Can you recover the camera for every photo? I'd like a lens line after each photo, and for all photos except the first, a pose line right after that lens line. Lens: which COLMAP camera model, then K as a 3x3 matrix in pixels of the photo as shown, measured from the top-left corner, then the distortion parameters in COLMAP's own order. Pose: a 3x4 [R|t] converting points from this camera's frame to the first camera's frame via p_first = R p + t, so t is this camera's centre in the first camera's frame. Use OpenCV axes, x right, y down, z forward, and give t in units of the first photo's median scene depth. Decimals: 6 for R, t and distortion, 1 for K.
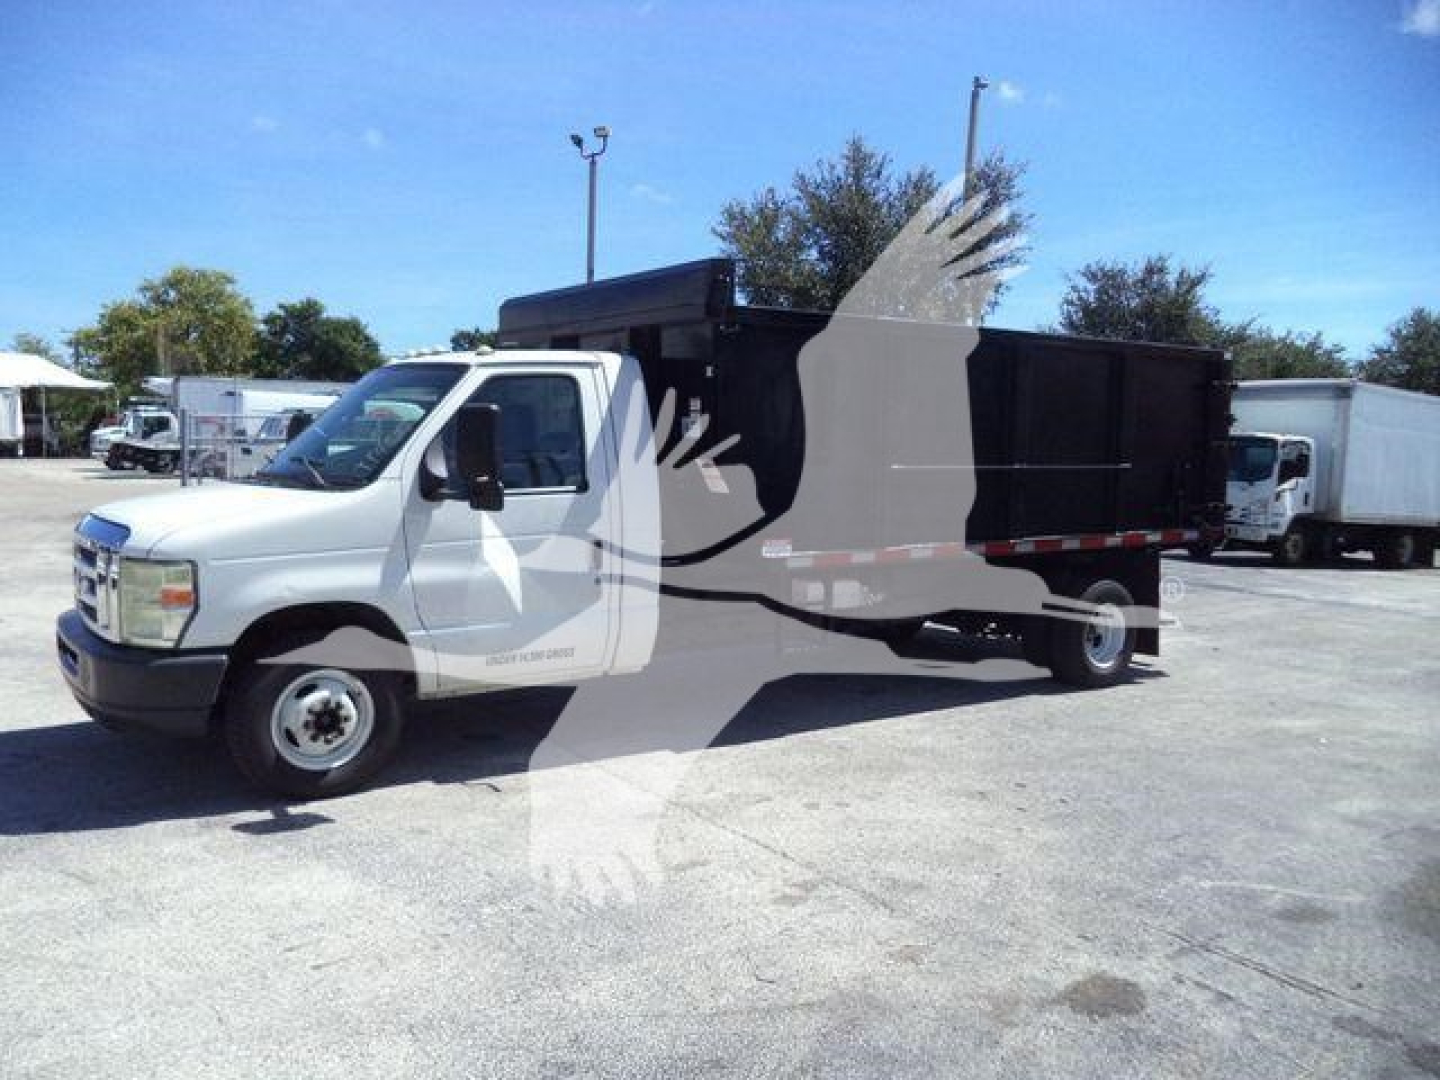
lens RADIAL K [[1166.6, 0, 720.0], [0, 1166.6, 540.0], [0, 0, 1]] dist [-0.013438, -0.007102]
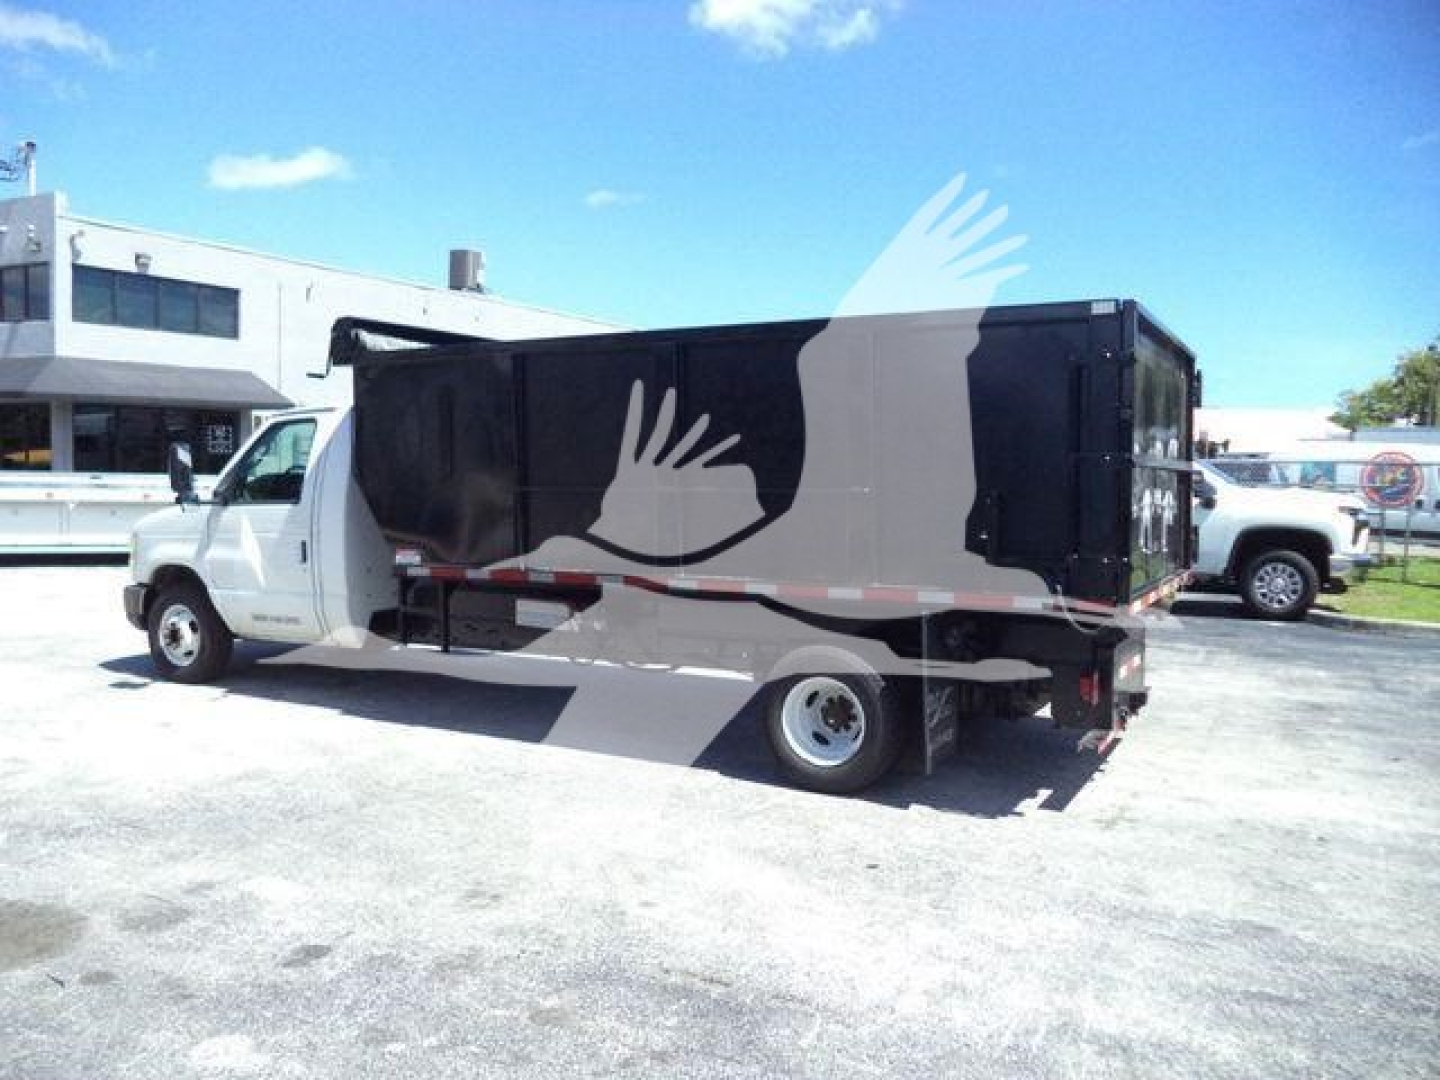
lens RADIAL K [[1174.5, 0, 715.2], [0, 1174.5, 542.8], [0, 0, 1]] dist [-0.012729, -0.018091]
pose [[0.444191, 0.038785, -0.895092, 1.354919], [-0.080105, 0.996780, 0.003439, -0.039642], [0.892344, 0.070174, 0.445868, 0.851019]]
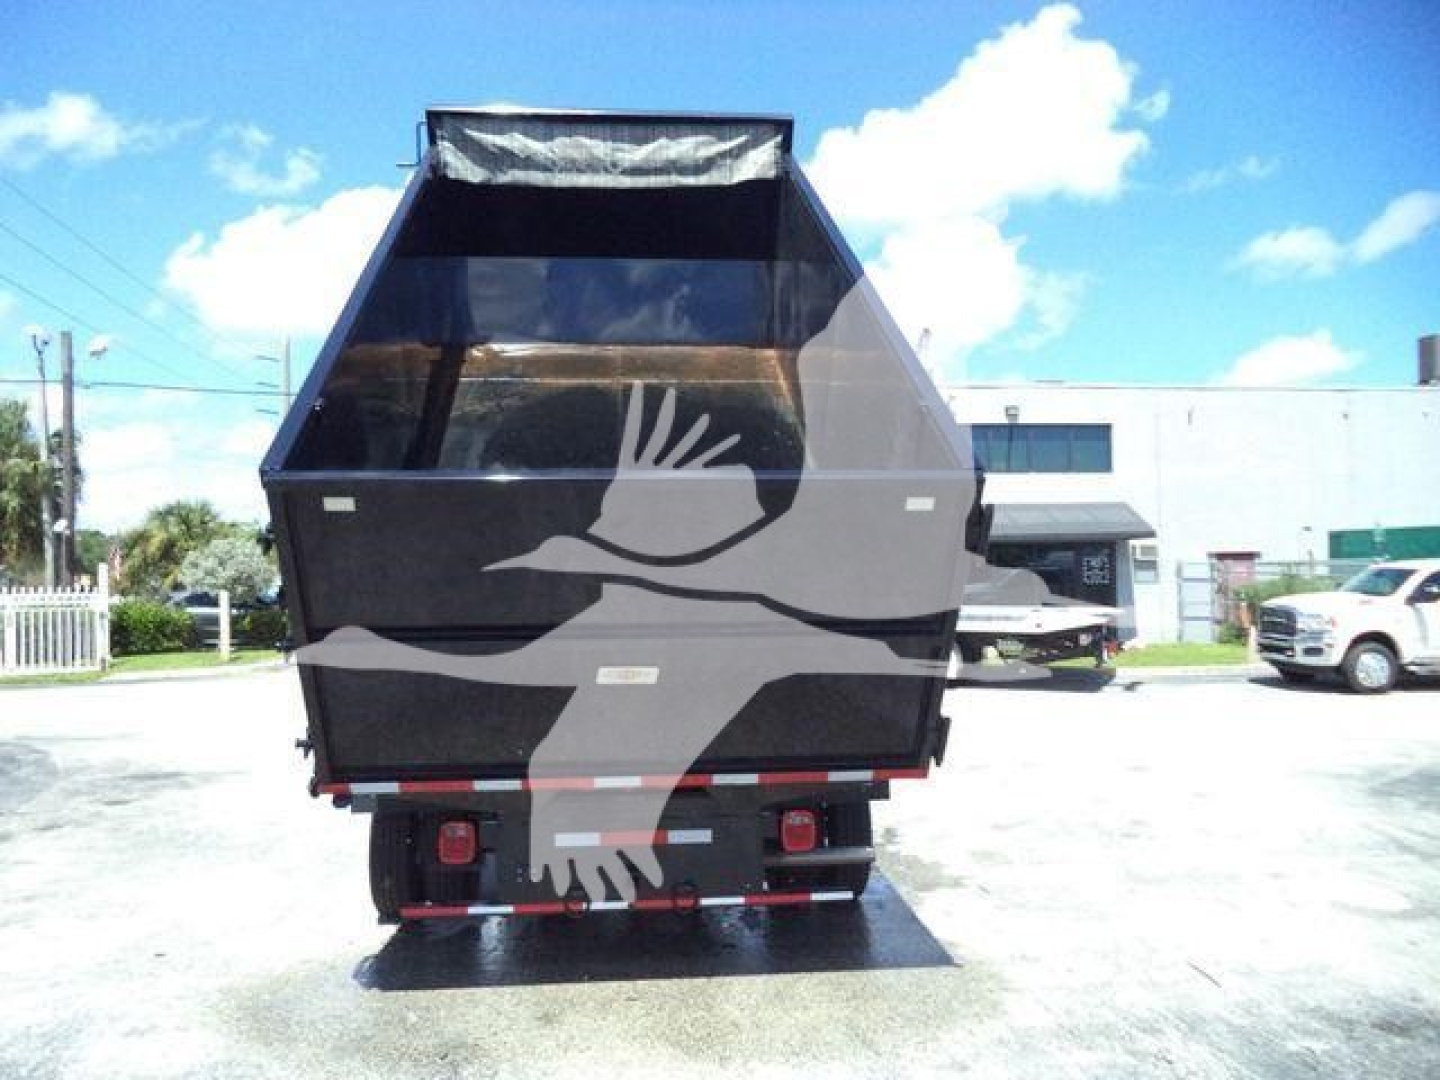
lens RADIAL K [[1171.0, 0, 726.6], [0, 1171.0, 607.5], [0, 0, 1]] dist [-0.016753, -0.003992]
pose [[-0.480861, -0.009975, -0.876740, 1.258460], [-0.073909, 0.996838, 0.029195, -0.153765], [0.873676, 0.078838, -0.480078, 2.194948]]
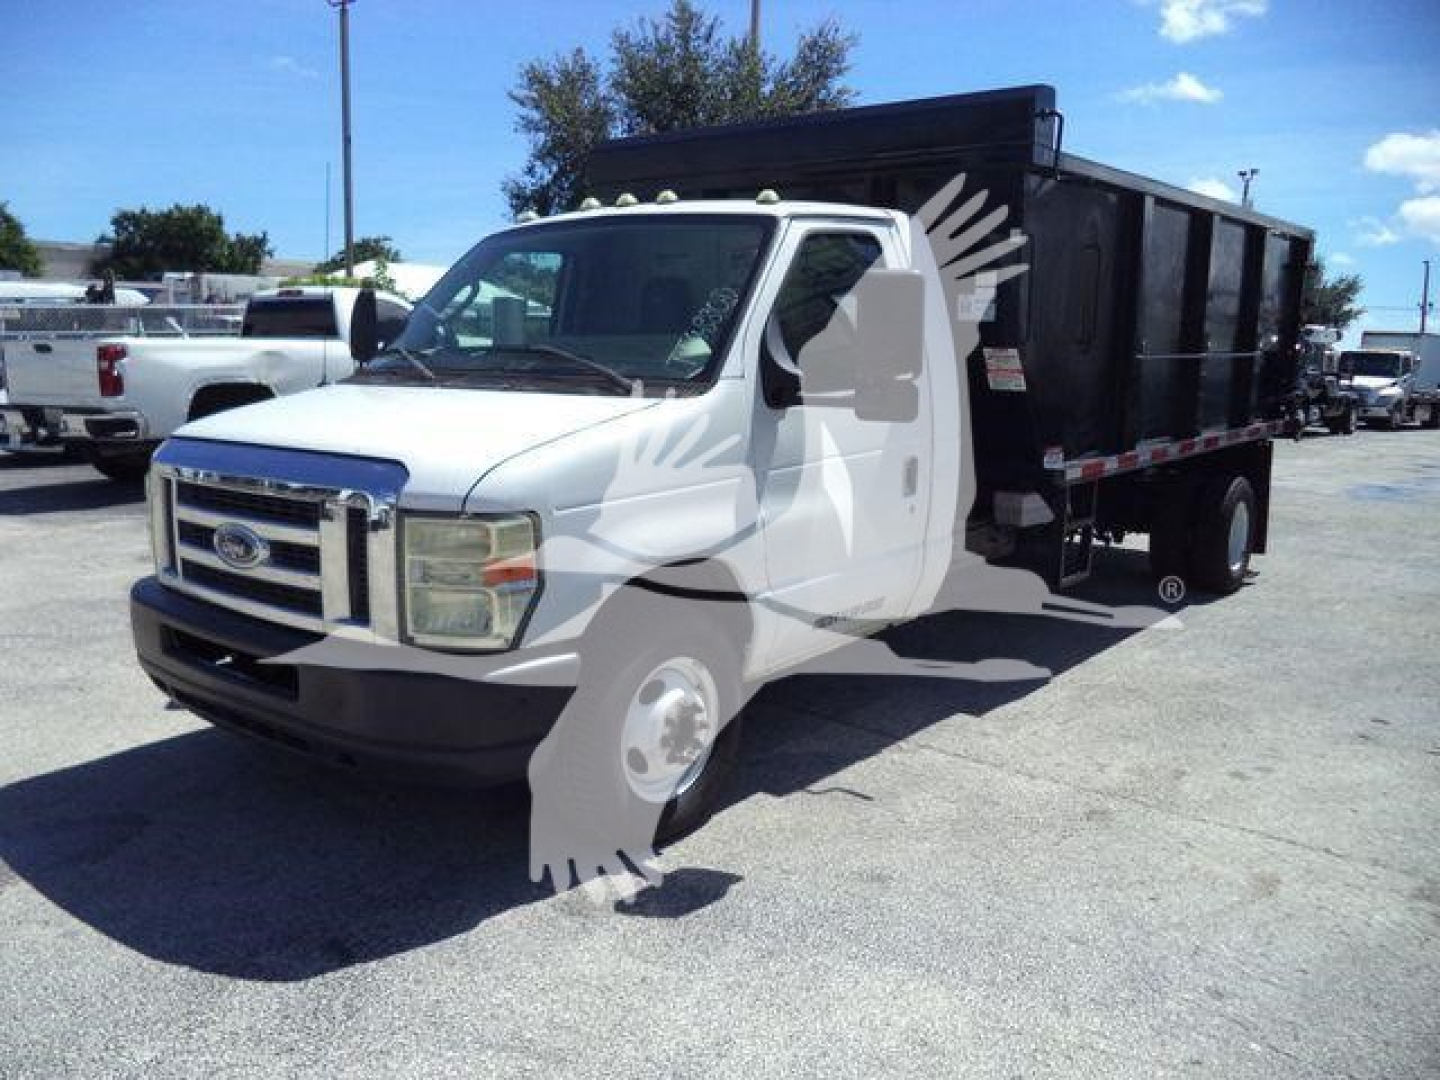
lens RADIAL K [[1156.8, 0, 708.5], [0, 1156.8, 540.2], [0, 0, 1]] dist [0.066653, -0.181686]
pose [[0.965129, -0.053395, 0.256273, -0.449917], [0.029940, 0.995068, 0.094569, -0.021422], [-0.260058, -0.083598, 0.961967, 0.309807]]
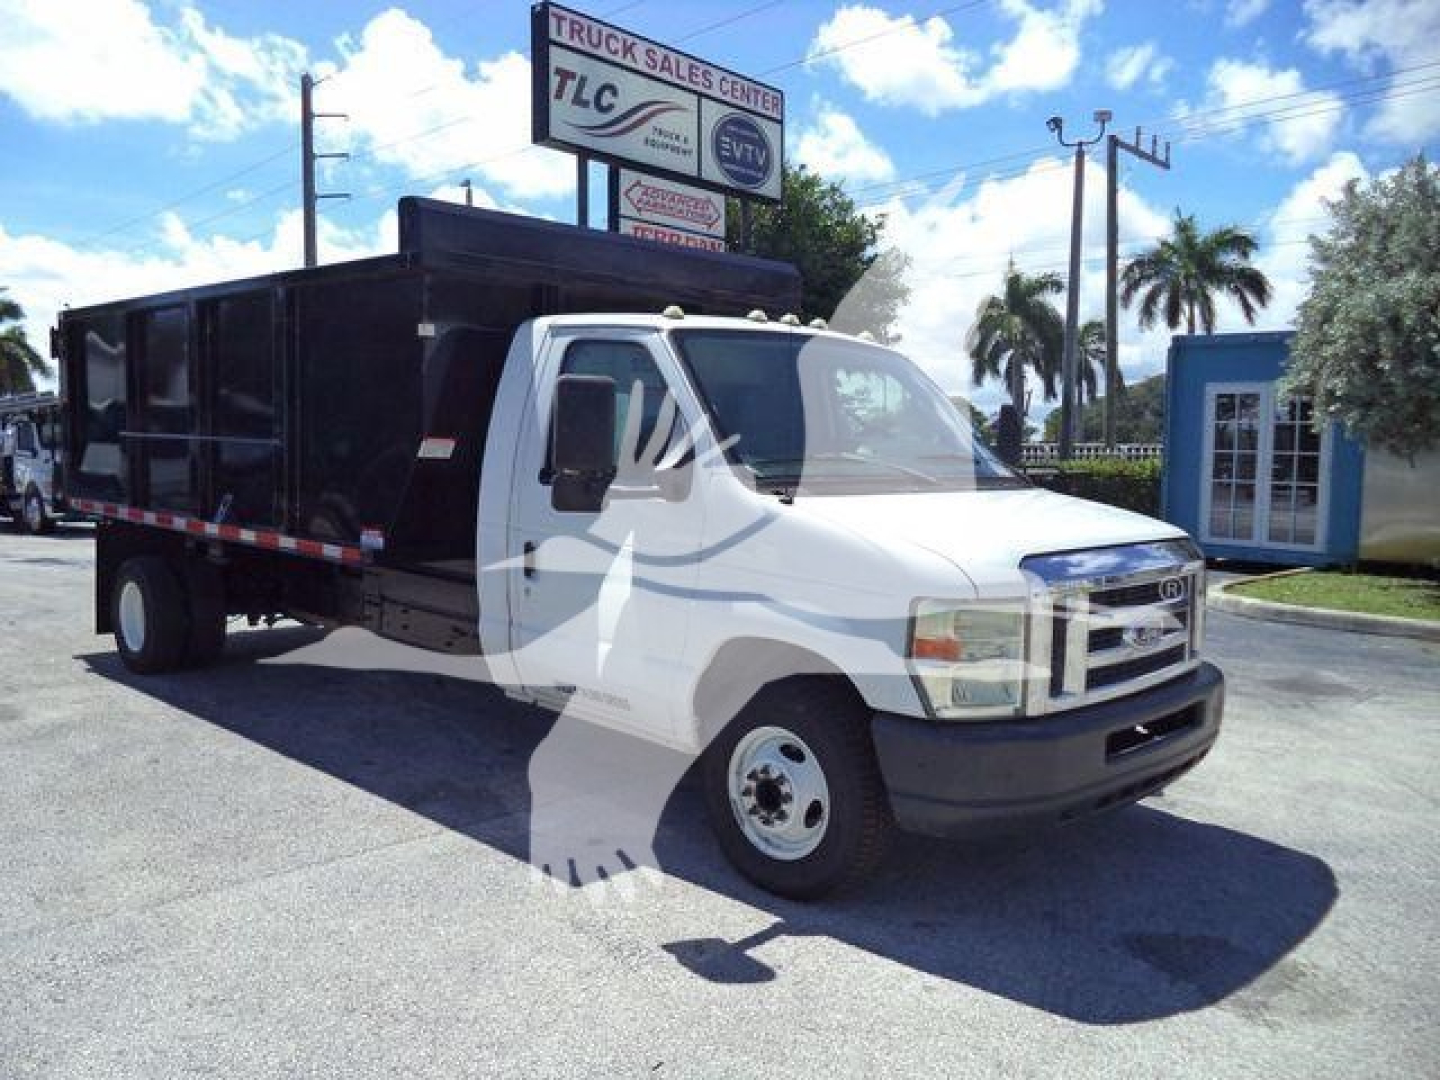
lens RADIAL K [[1178.8, 0, 718.0], [0, 1178.8, 524.8], [0, 0, 1]] dist [-0.002460, -0.044617]
pose [[-0.191122, -0.098034, 0.976658, -1.190817], [0.045910, 0.993018, 0.108660, -0.126135], [-0.980492, 0.065605, -0.185287, 1.357911]]
